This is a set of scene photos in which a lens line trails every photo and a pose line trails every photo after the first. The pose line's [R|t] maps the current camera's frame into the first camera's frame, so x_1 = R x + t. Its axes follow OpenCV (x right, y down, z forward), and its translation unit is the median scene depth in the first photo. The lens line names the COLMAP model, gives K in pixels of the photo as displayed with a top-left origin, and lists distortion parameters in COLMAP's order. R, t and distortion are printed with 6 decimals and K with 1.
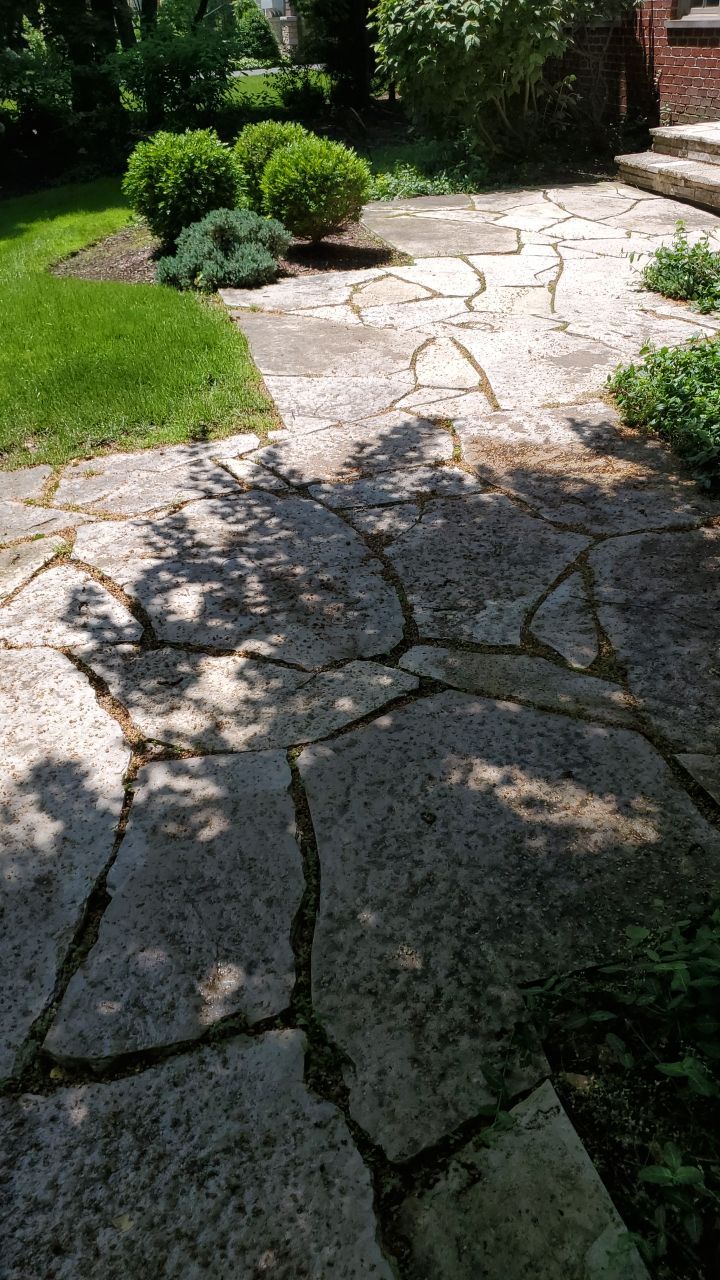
lens RADIAL K [[1021.0, 0, 394.4], [0, 1021.0, 636.8], [0, 0, 1]] dist [-0.009965, 0.081647]
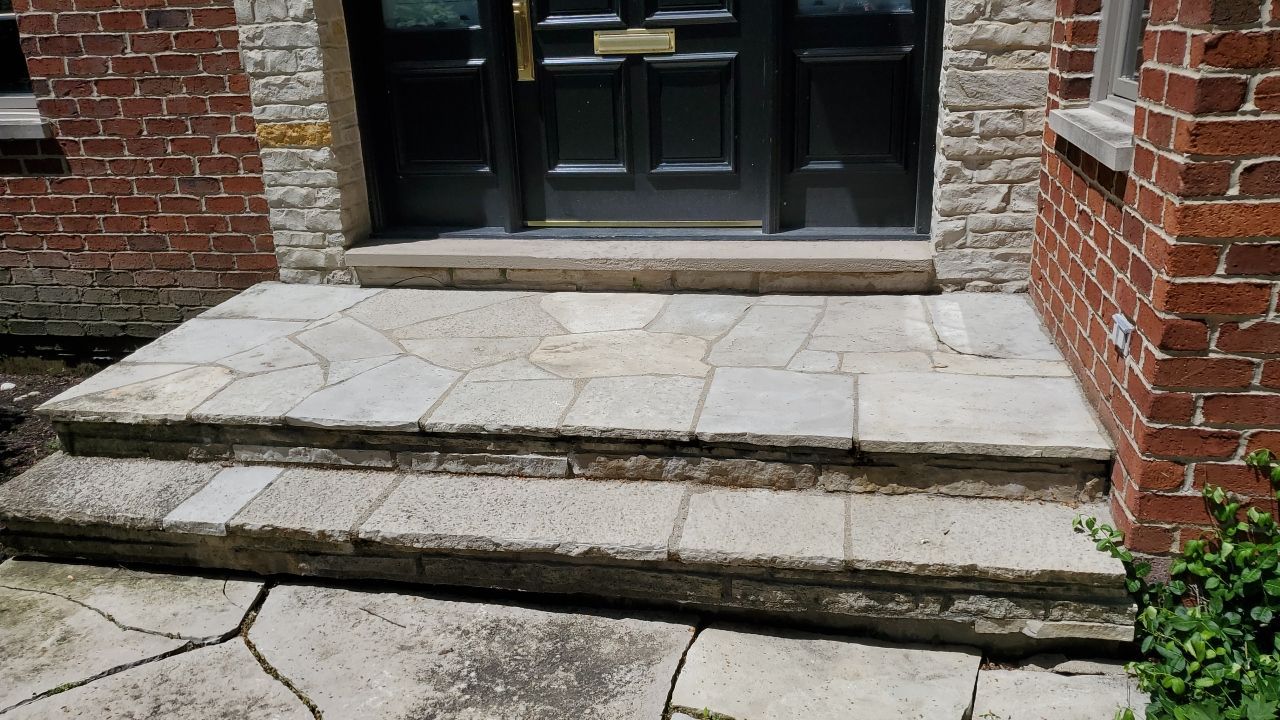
lens RADIAL K [[993.8, 0, 629.8], [0, 993.8, 376.6], [0, 0, 1]] dist [0.026489, 0.012842]
pose [[0.441632, -0.312308, 0.841086, 0.041327], [0.493757, 0.867330, 0.062794, -0.447243], [-0.749110, 0.387560, 0.537245, 0.675480]]
